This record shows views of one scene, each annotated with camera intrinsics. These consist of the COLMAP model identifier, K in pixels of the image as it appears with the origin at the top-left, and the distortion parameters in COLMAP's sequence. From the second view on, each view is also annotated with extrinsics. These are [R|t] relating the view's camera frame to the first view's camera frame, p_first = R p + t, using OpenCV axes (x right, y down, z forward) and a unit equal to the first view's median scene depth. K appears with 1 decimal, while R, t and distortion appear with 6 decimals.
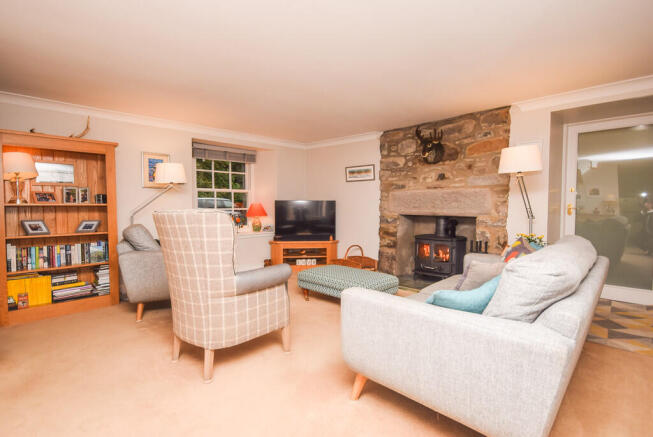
lens RADIAL K [[310.7, 0, 326.5], [0, 310.7, 218.5], [0, 0, 1]] dist [-0.003088, -0.000293]
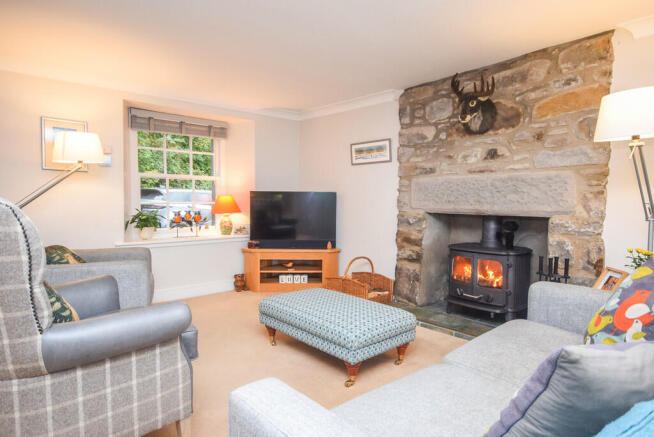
lens RADIAL K [[368.0, 0, 327.0], [0, 368.0, 218.5], [0, 0, 1]] dist [0.005810, 0.001504]
pose [[0.997372, 0.011858, -0.071472, 0.082677], [-0.011672, 0.999927, 0.003008, -0.000388], [0.071502, -0.002166, 0.997438, 0.206853]]
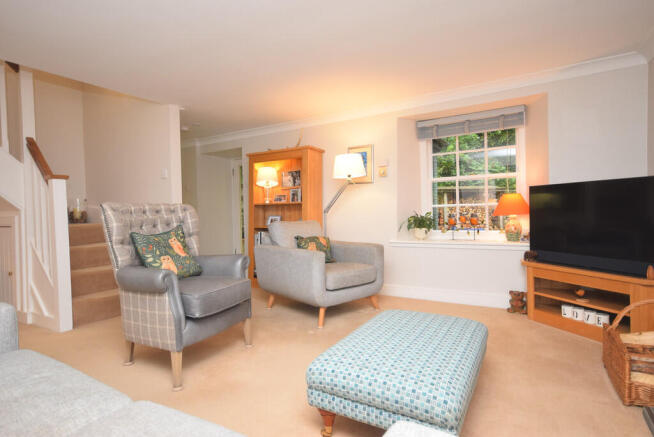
lens RADIAL K [[353.8, 0, 327.0], [0, 353.8, 218.5], [0, 0, 1]] dist [0.002340, 0.000496]
pose [[0.236984, 0.014350, -0.971408, 0.420682], [-0.020418, 0.999744, 0.009787, -0.000733], [0.971299, 0.017515, 0.237216, 0.602696]]
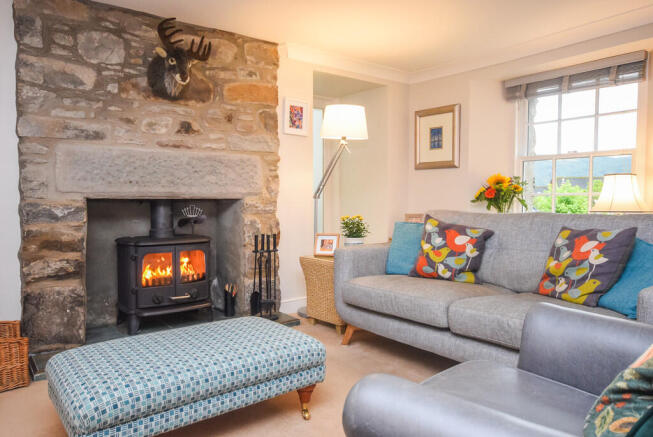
lens RADIAL K [[451.7, 0, 326.5], [0, 451.7, 218.5], [0, 0, 1]] dist [0.003390, 0.003397]
pose [[0.138465, -0.047589, 0.989223, -0.363602], [0.041618, 0.998242, 0.042198, 0.002428], [-0.989492, 0.035326, 0.140202, 0.603739]]
